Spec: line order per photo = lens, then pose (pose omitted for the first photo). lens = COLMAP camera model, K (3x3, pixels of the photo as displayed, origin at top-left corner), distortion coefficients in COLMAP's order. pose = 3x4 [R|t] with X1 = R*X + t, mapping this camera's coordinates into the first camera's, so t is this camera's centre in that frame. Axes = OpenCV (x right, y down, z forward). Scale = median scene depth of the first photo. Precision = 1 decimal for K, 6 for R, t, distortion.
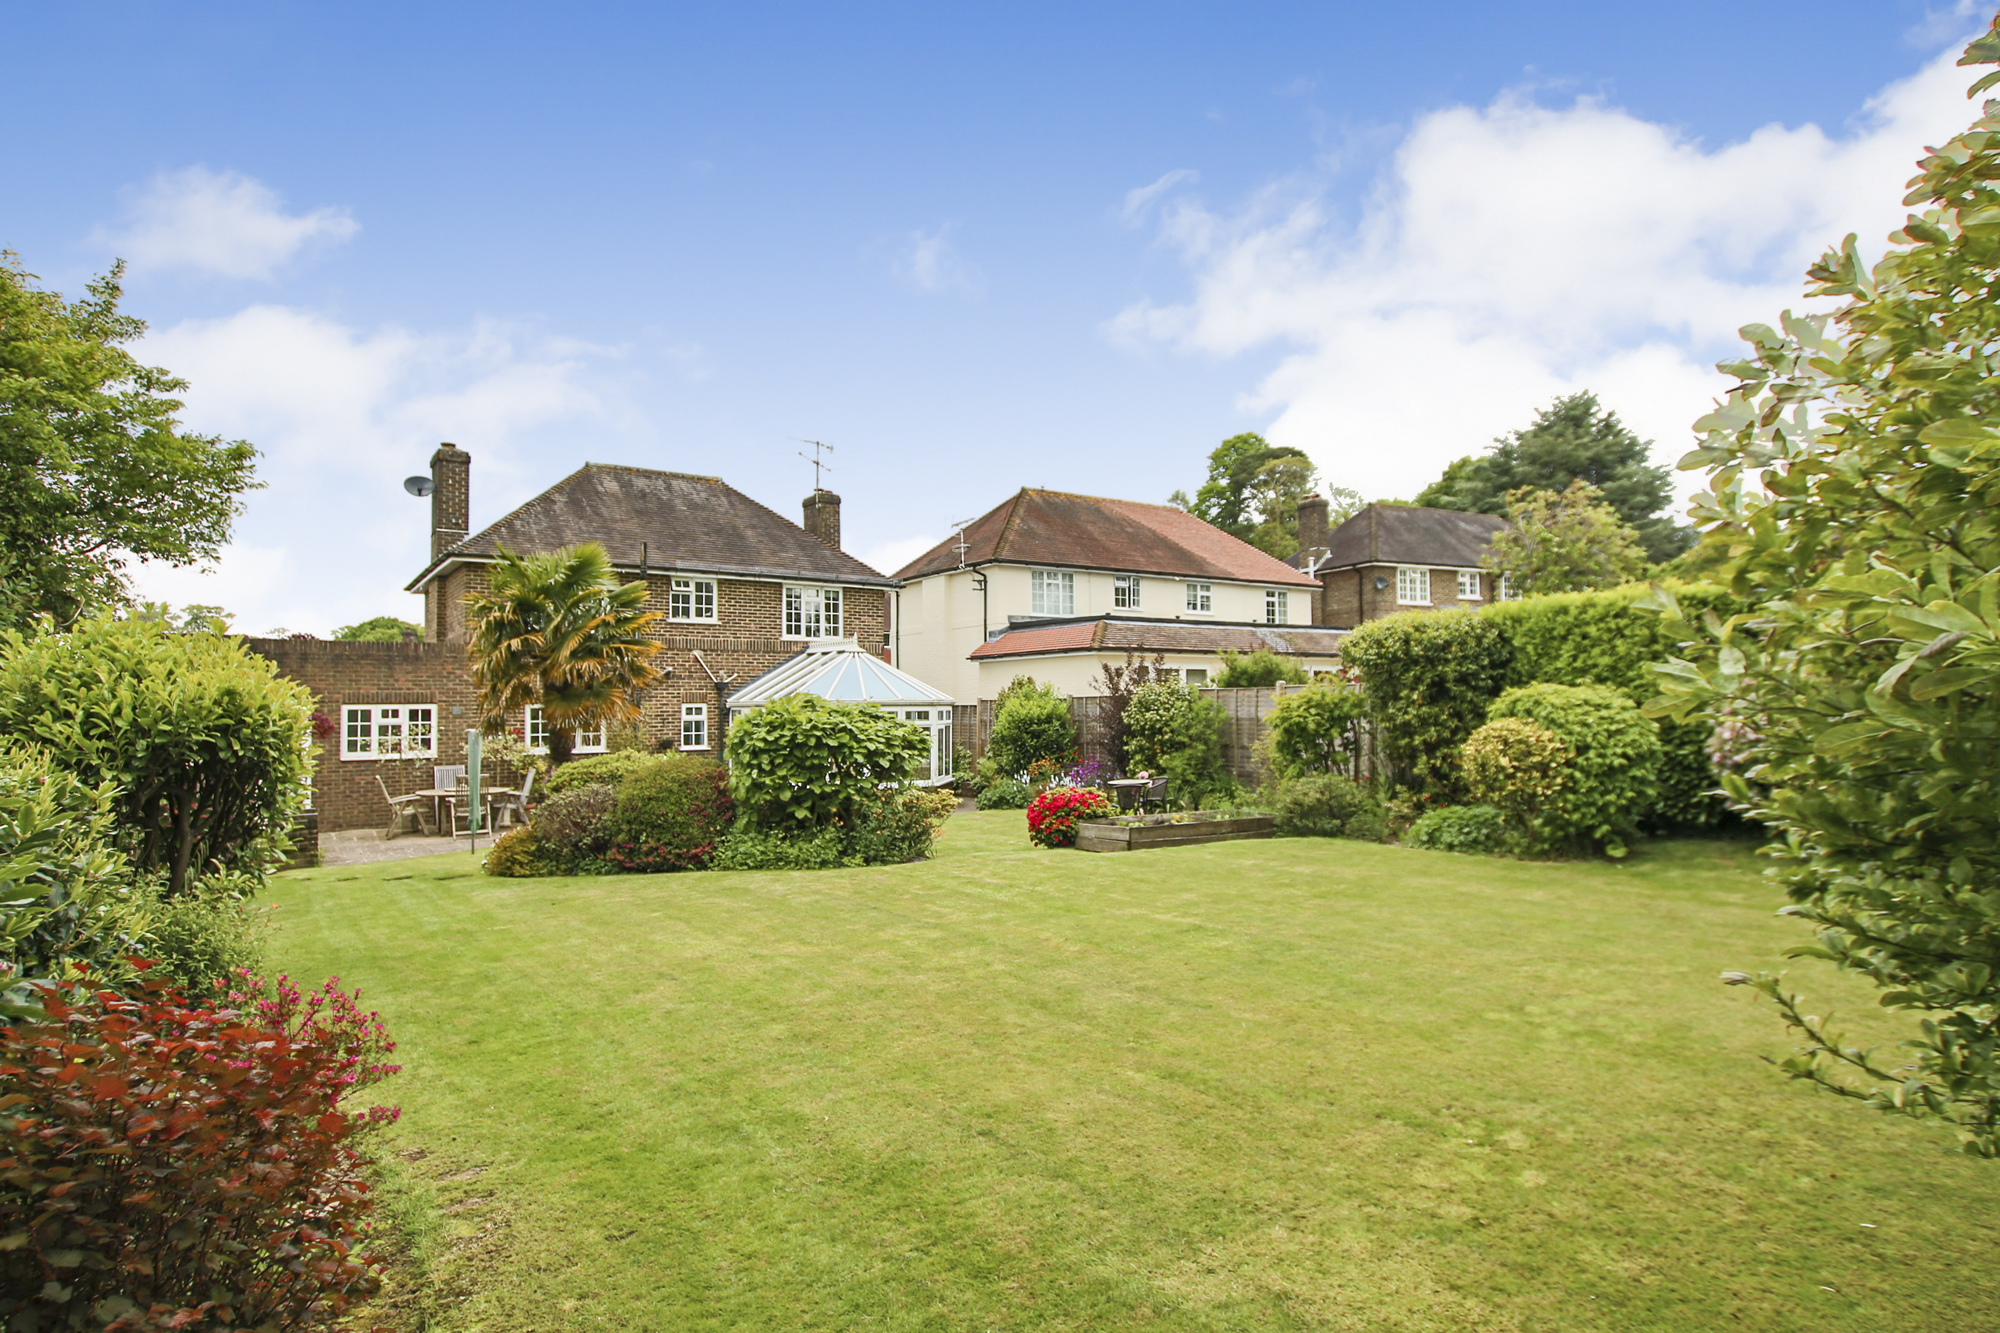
lens RADIAL K [[979.8, 0, 951.6], [0, 979.8, 650.4], [0, 0, 1]] dist [-0.016685, 0.000049]
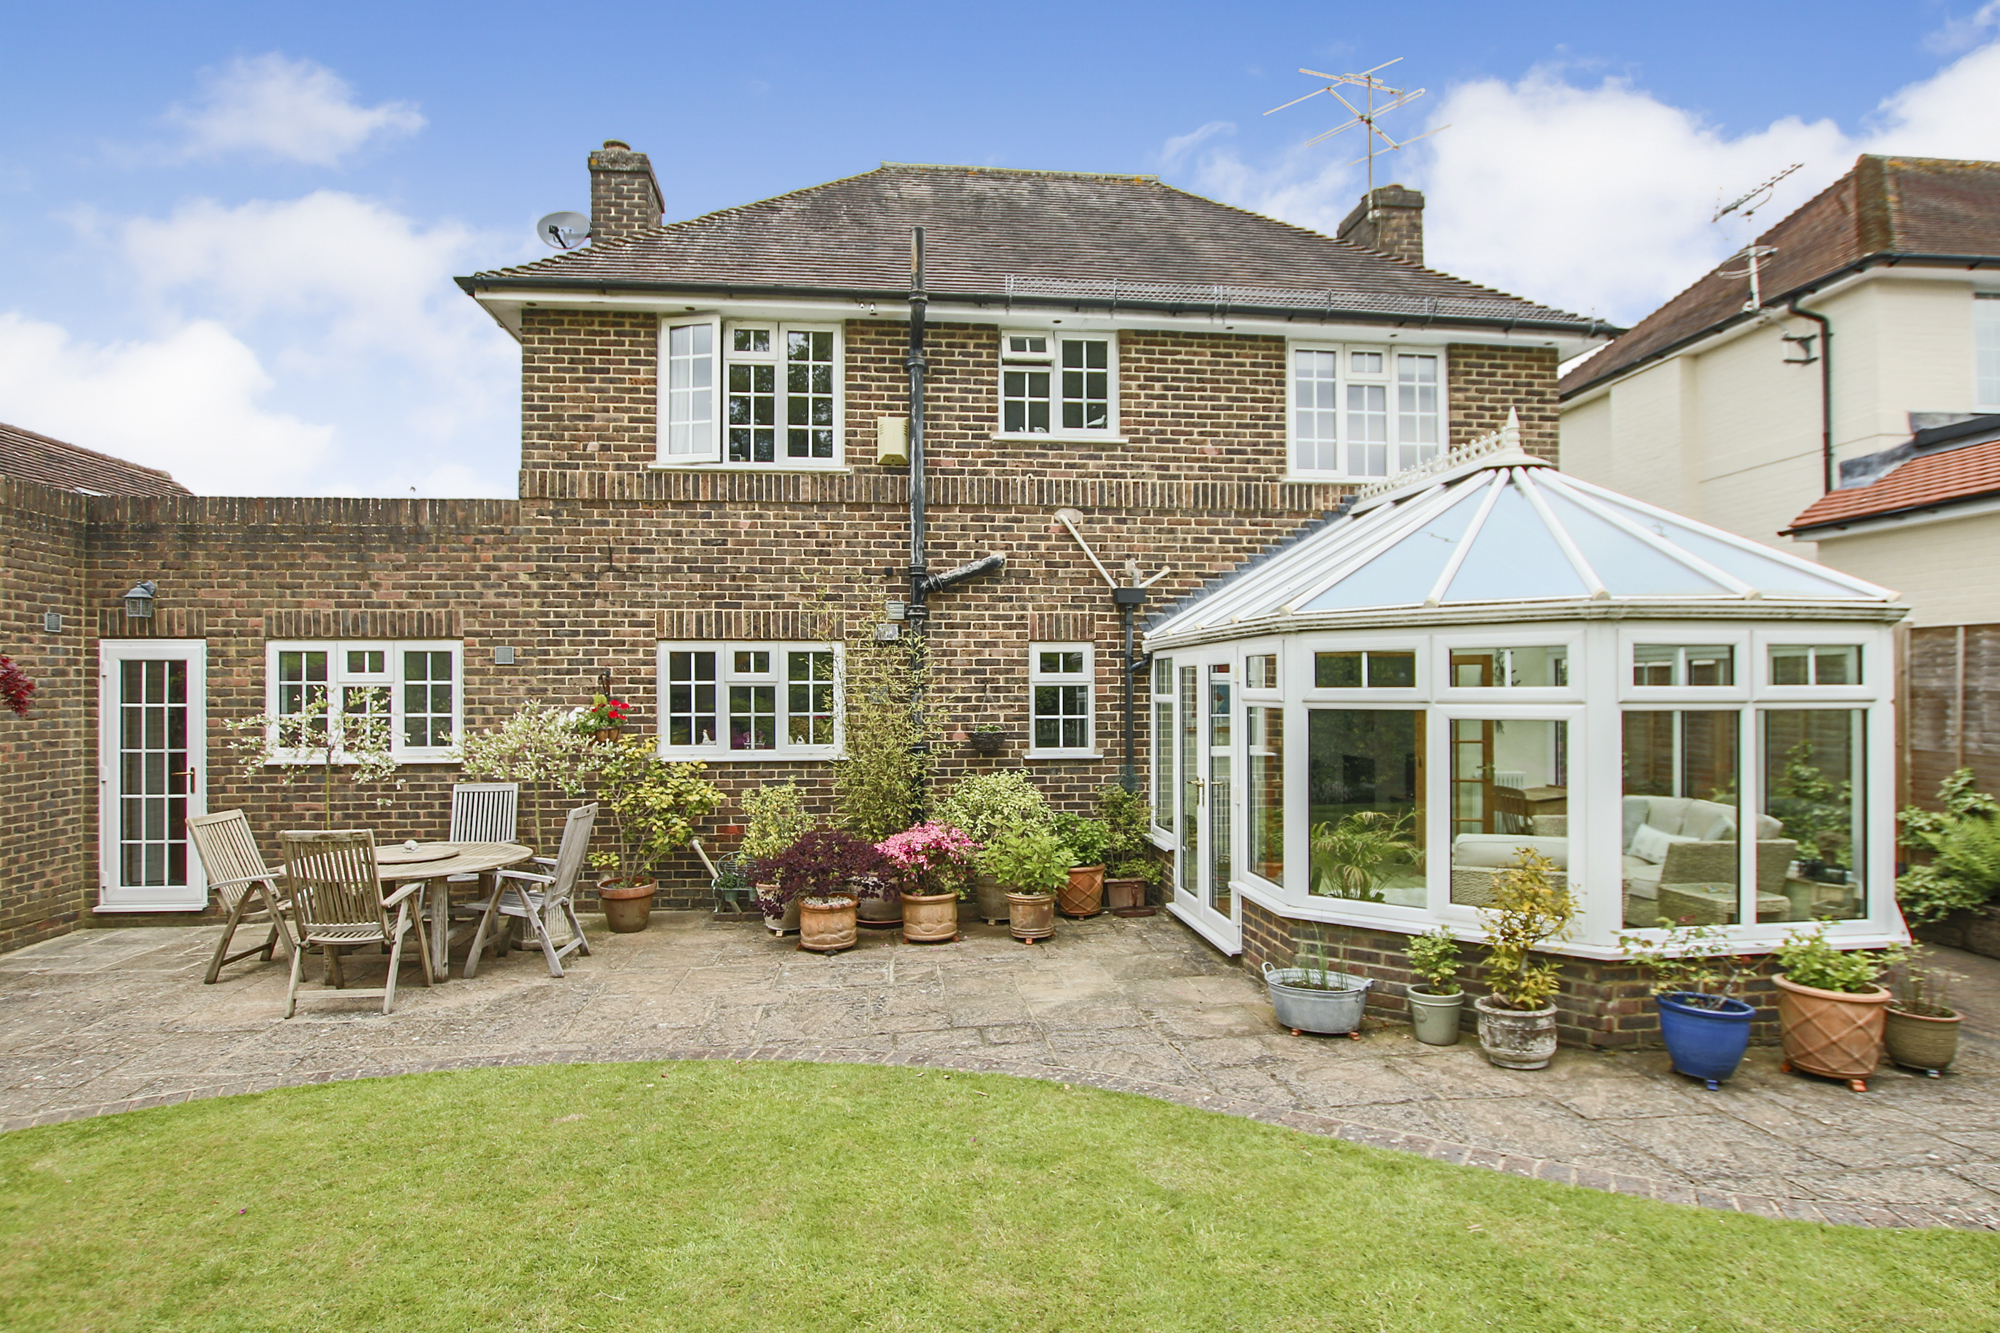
lens RADIAL K [[1093.9, 0, 1000.0], [0, 1093.9, 666.5], [0, 0, 1]] dist [-0.033528, -0.000593]
pose [[0.897393, -0.003051, -0.441222, -0.085978], [0.020209, 0.999211, 0.034193, 0.046671], [0.440769, -0.039601, 0.896746, 0.570380]]
